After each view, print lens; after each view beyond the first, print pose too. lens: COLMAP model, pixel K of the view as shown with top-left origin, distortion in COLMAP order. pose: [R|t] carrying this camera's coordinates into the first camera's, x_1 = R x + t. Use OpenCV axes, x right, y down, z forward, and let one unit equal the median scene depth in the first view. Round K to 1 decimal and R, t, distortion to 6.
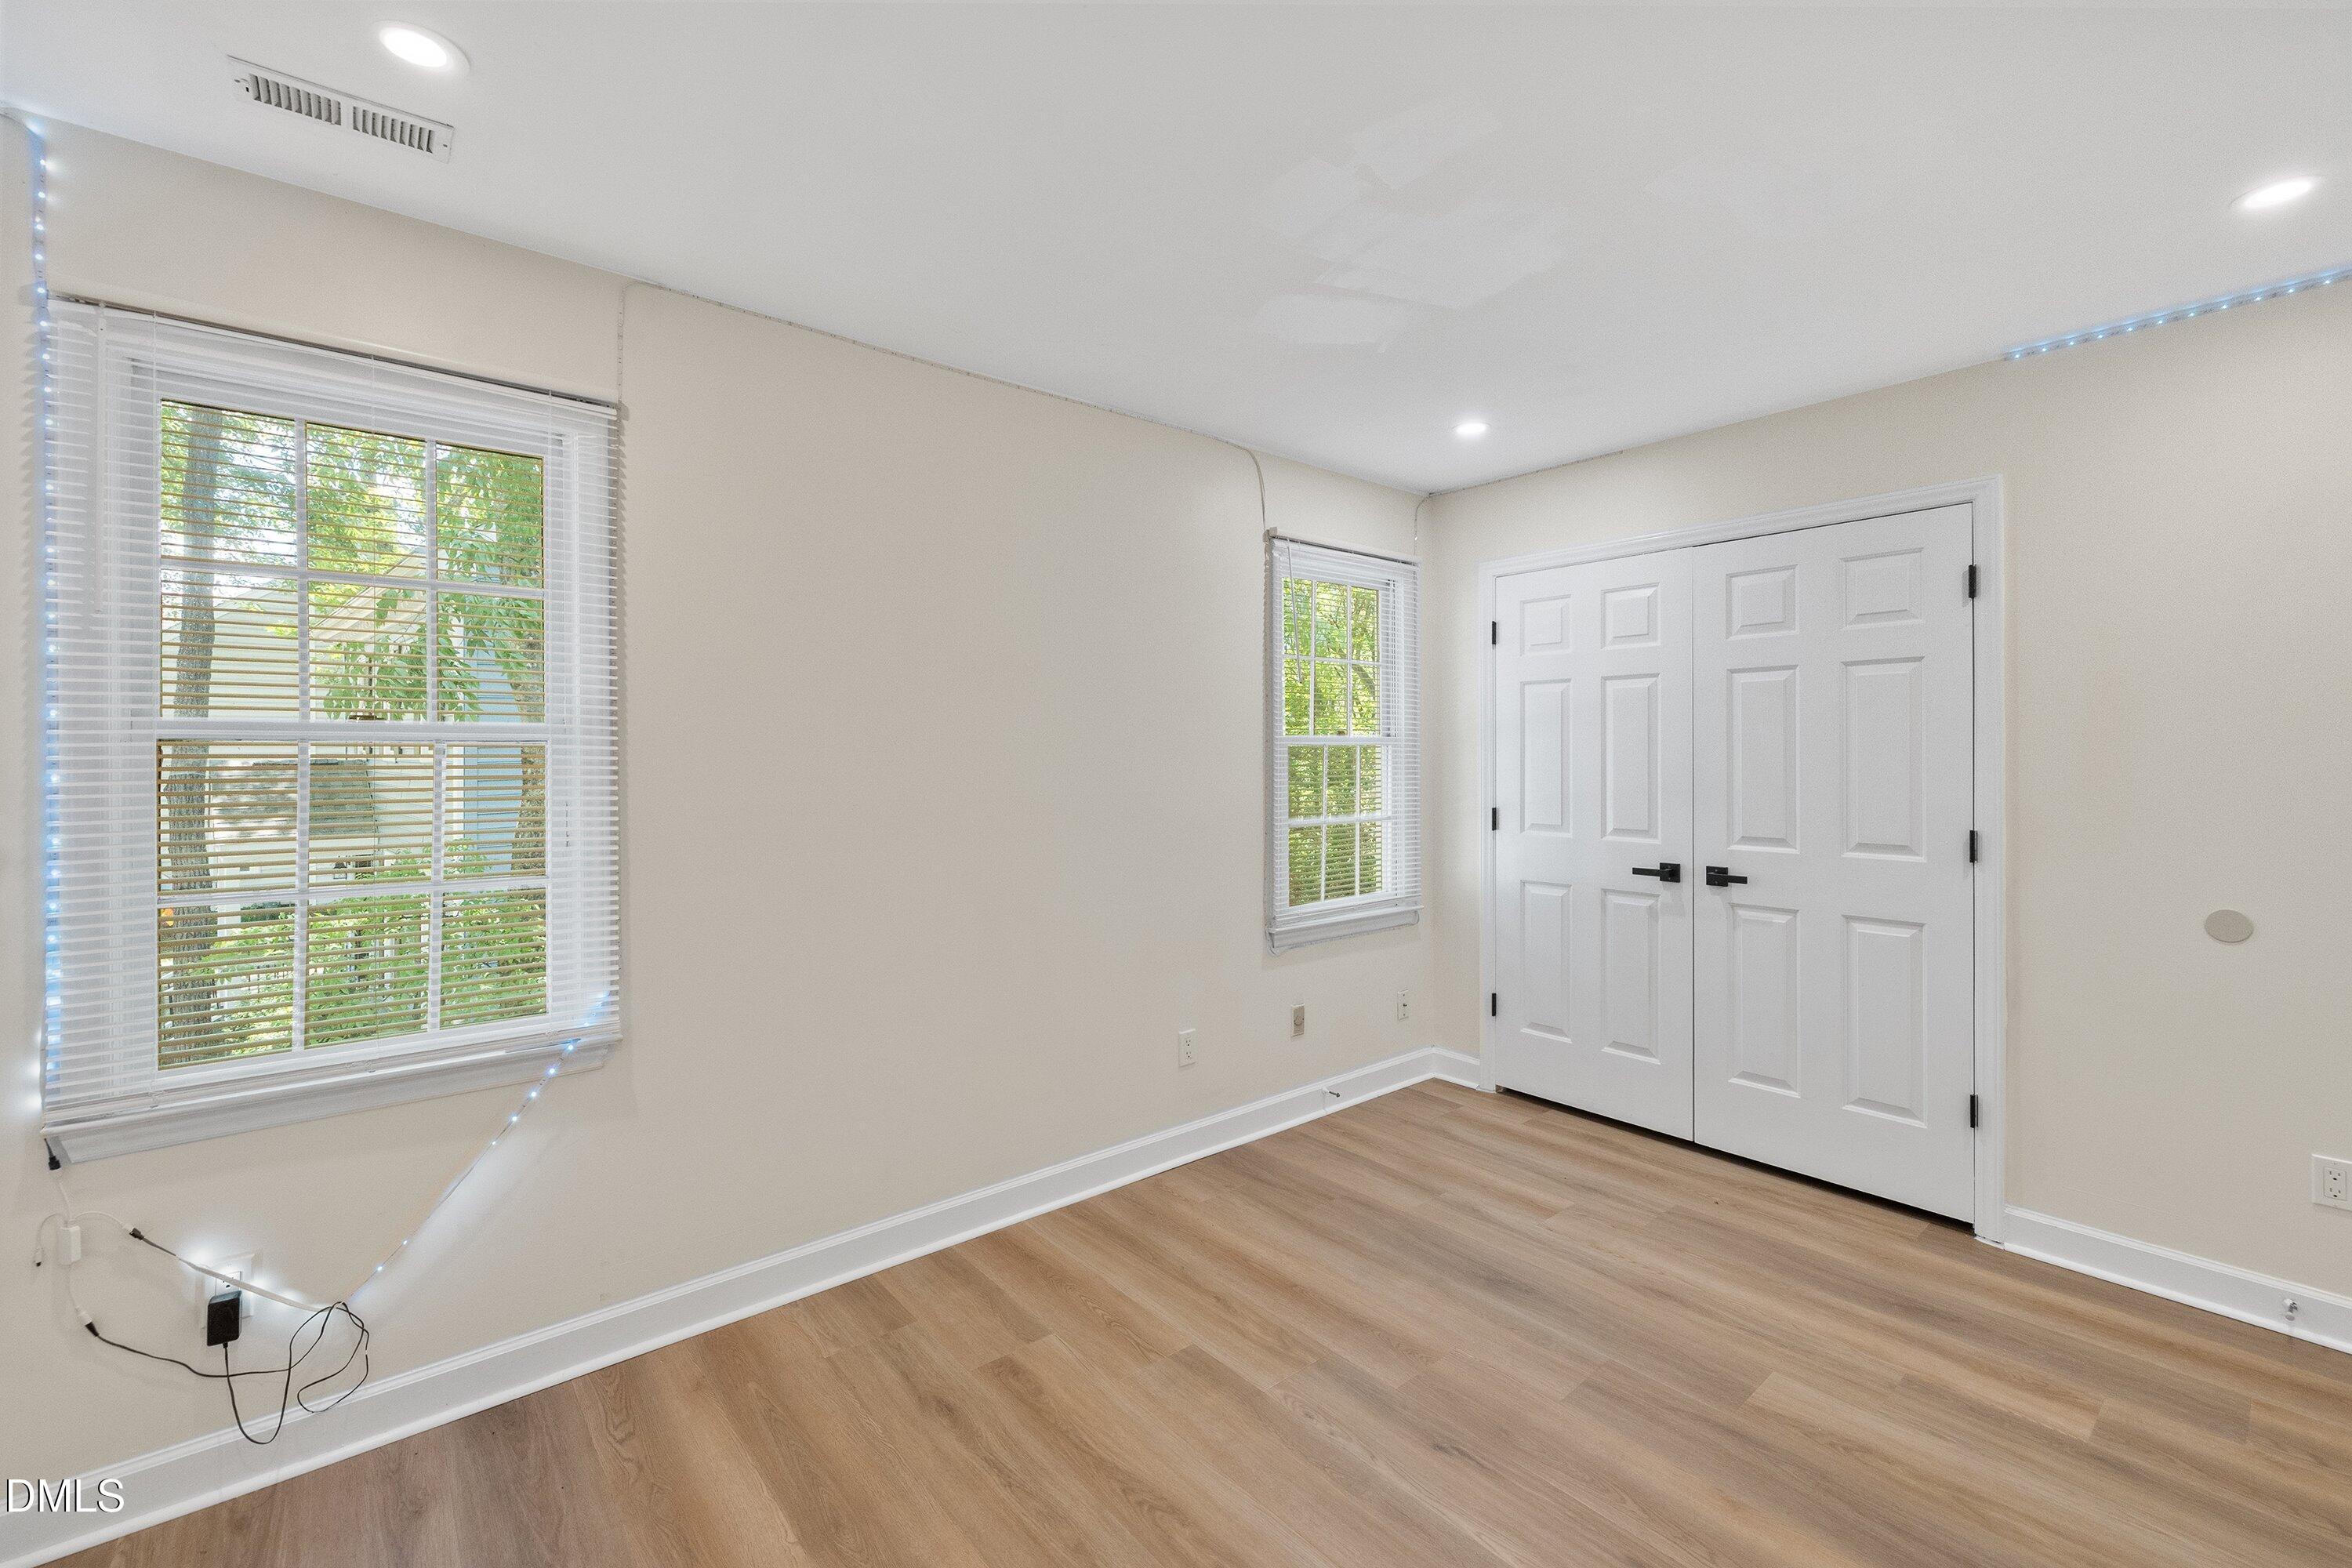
lens RADIAL K [[1003.9, 0, 1173.6], [0, 1003.9, 766.7], [0, 0, 1]] dist [0.001176, -0.000600]
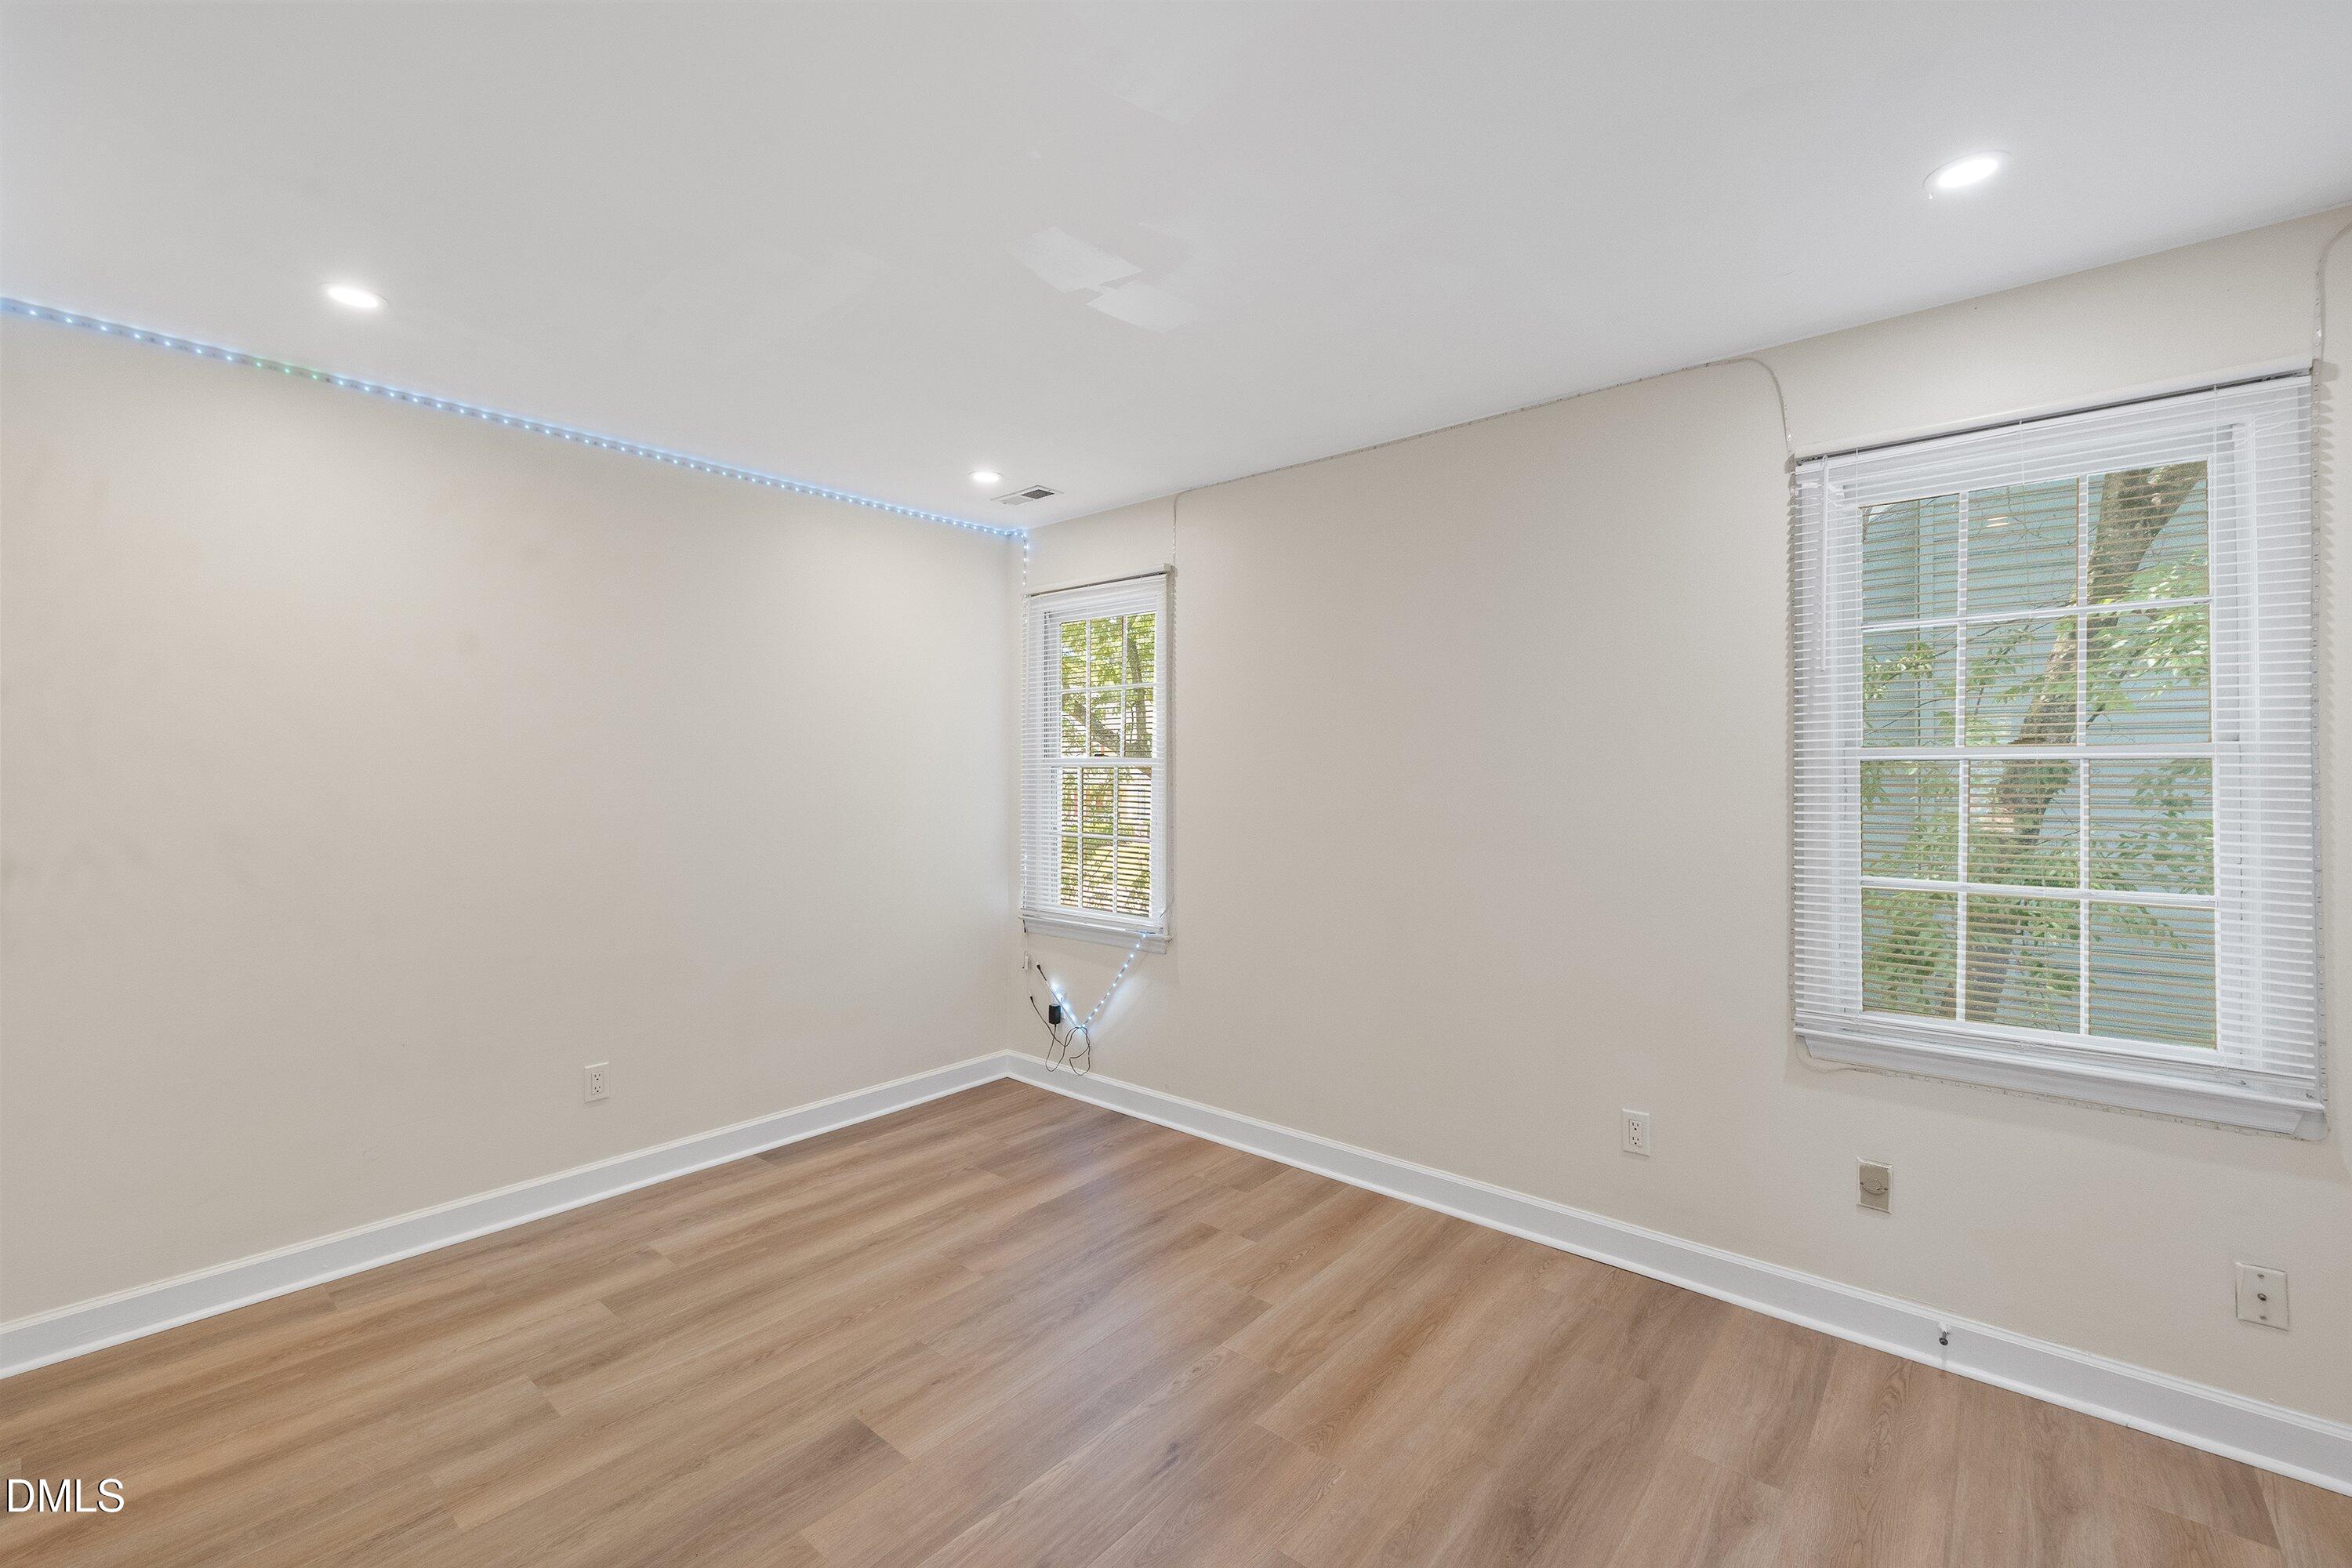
lens RADIAL K [[1003.9, 0, 1164.3], [0, 1003.9, 775.4], [0, 0, 1]] dist [0.001176, -0.000600]
pose [[0.144586, 0.007032, -0.989467, 1.046908], [-0.010448, 0.999930, 0.005579, -0.016960], [0.989437, 0.009531, 0.144649, 0.679143]]
